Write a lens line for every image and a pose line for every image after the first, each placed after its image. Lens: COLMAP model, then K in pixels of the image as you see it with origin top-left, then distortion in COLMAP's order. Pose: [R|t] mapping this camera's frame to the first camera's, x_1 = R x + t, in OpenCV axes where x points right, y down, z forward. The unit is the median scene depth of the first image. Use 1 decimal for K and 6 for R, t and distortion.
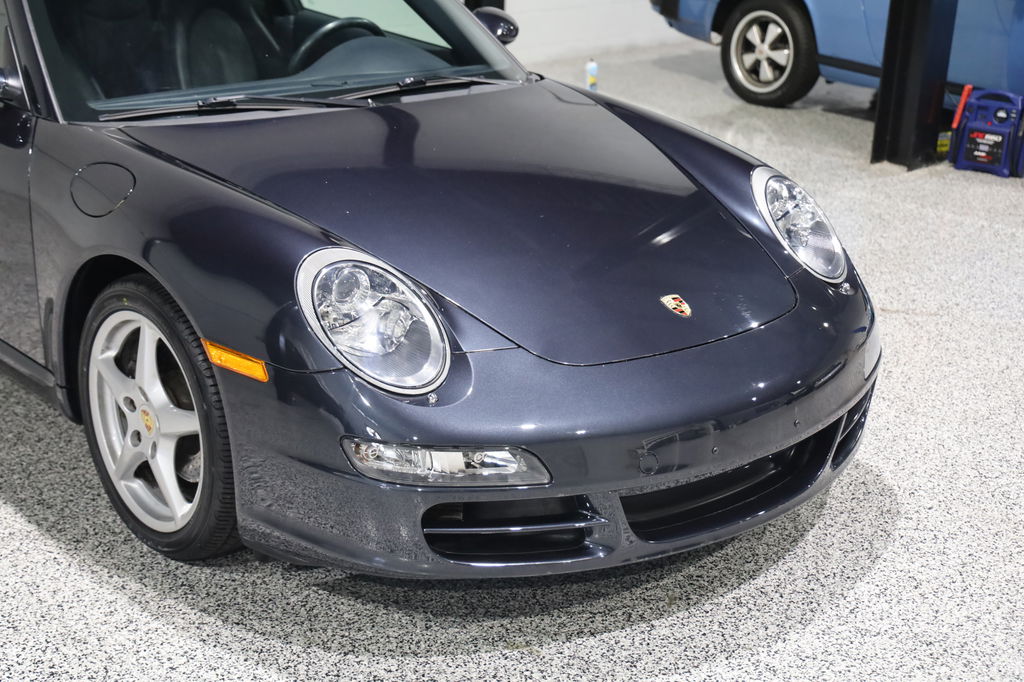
lens RADIAL K [[1690.1, 0, 512.0], [0, 1690.1, 341.0], [0, 0, 1]] dist [0.236524, -0.000894]
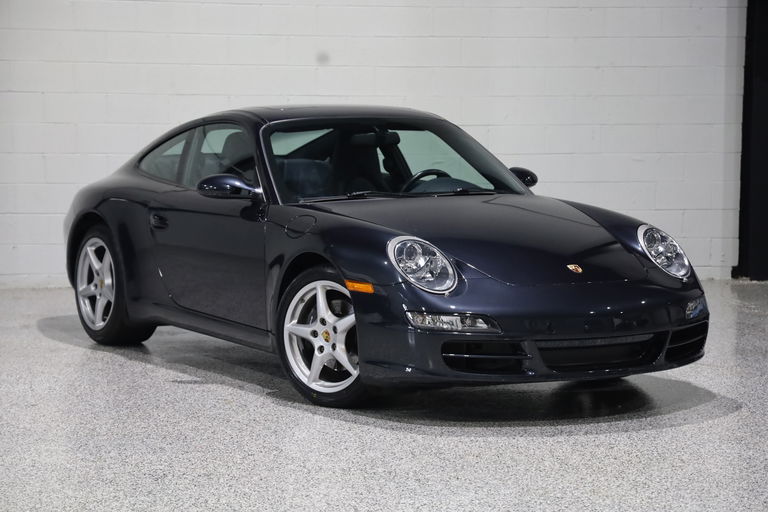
lens RADIAL K [[2174.7, 0, 387.7], [0, 2174.7, 241.3], [0, 0, 1]] dist [0.711050, 0.229627]
pose [[0.985955, -0.018947, -0.165934, 0.304341], [-0.023381, 0.968101, -0.249465, 0.592216], [0.165368, 0.249841, 0.954061, -1.505473]]
